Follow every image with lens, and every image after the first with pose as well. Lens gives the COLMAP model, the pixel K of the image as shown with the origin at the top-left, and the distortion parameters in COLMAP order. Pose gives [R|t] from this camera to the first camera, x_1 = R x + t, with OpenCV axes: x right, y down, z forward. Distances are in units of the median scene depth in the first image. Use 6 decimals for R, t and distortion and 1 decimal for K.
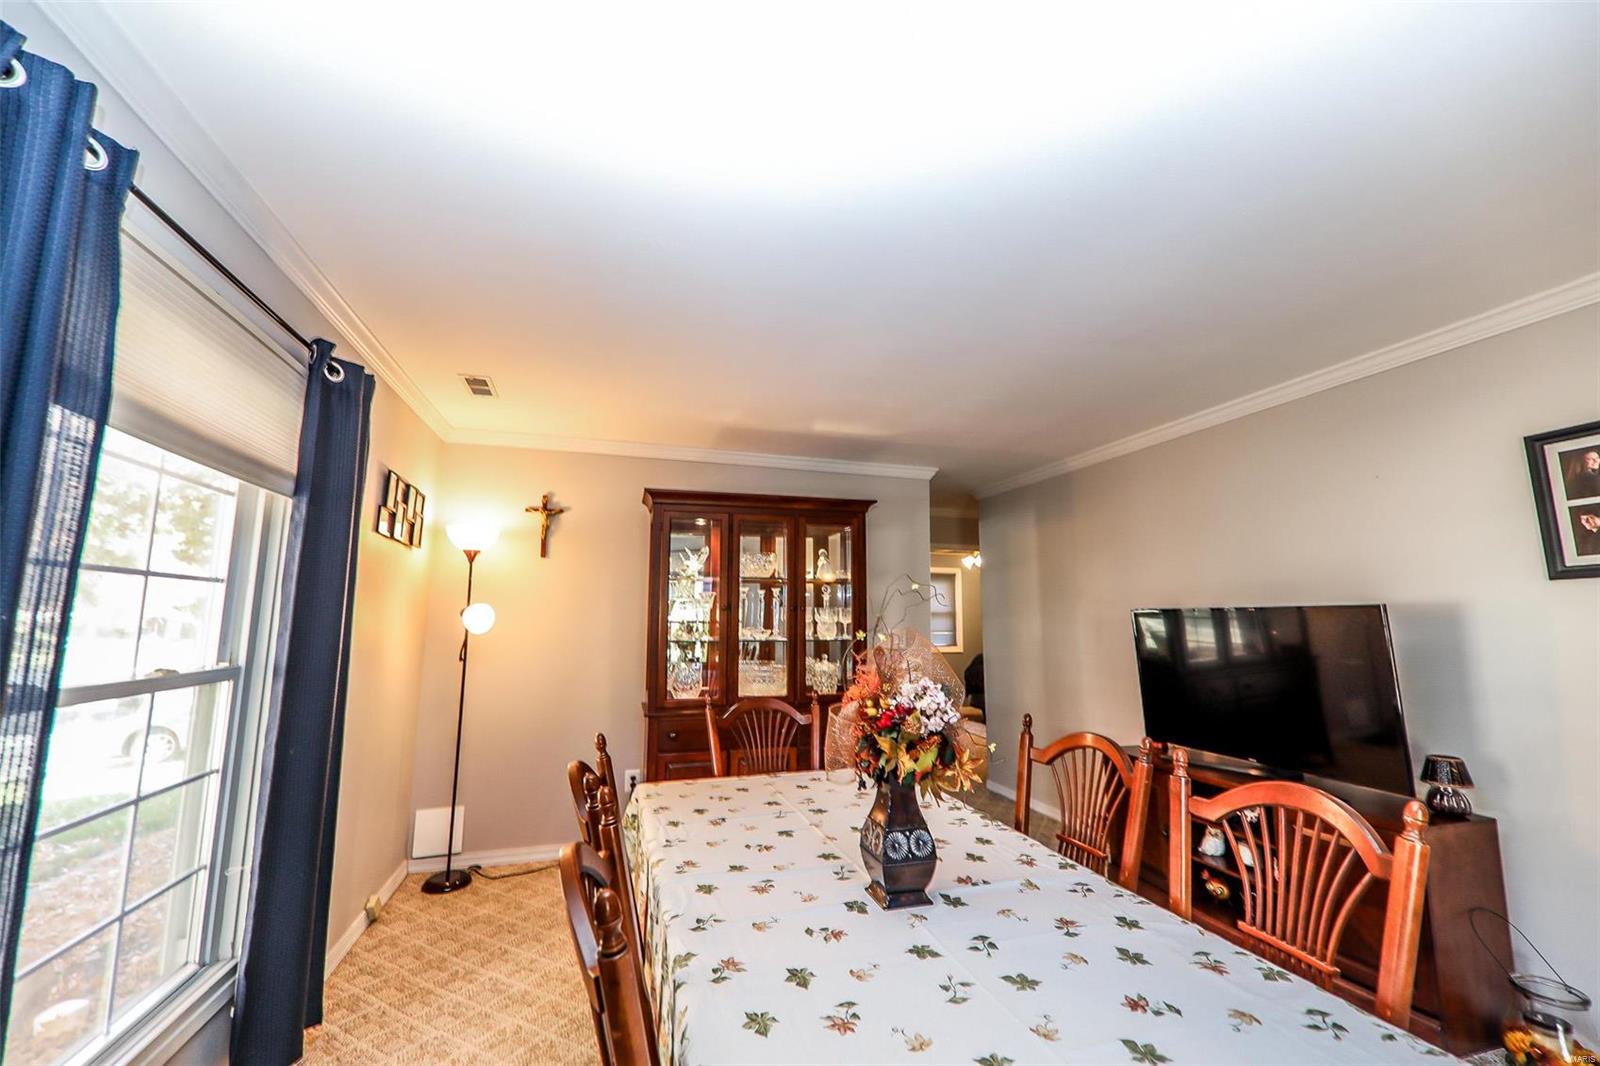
lens RADIAL K [[643.5, 0, 806.0], [0, 643.5, 528.1], [0, 0, 1]] dist [0.002285, 0.000057]
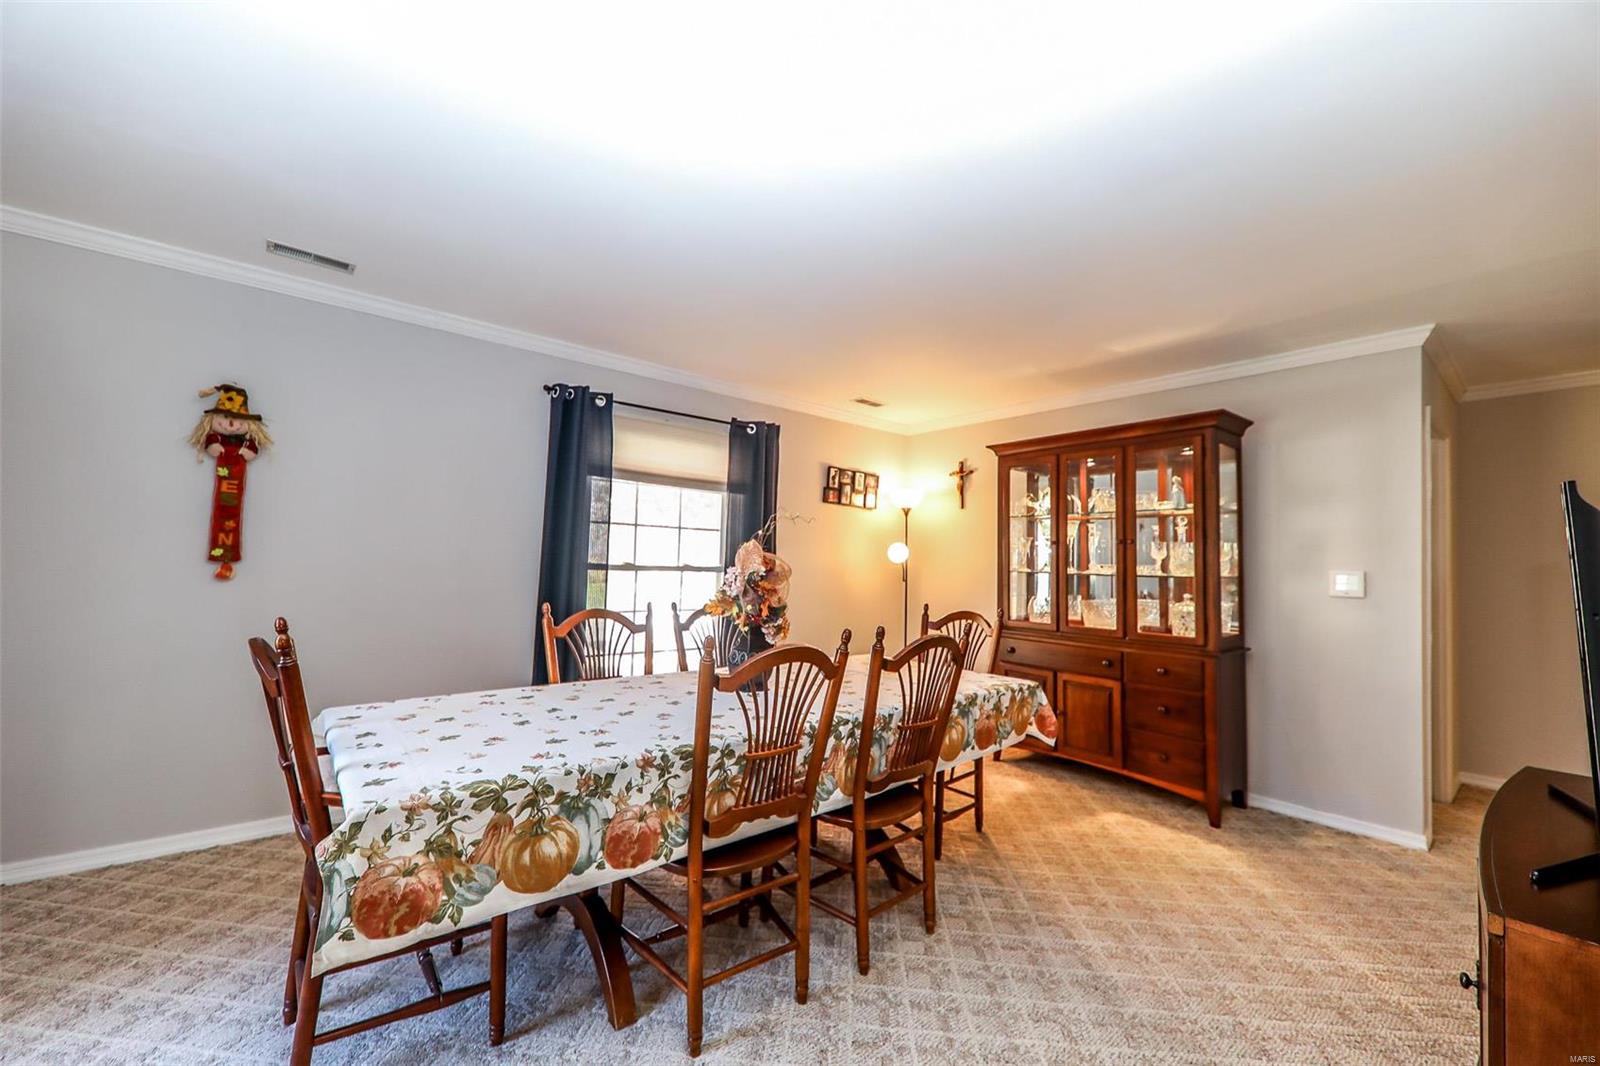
lens RADIAL K [[643.5, 0, 807.1], [0, 643.5, 539.0], [0, 0, 1]] dist [0.002285, 0.000057]
pose [[0.408174, -0.034592, -0.912249, 0.662706], [0.112745, 0.993542, 0.012772, 0.053991], [0.905915, -0.108065, 0.409438, 0.164478]]
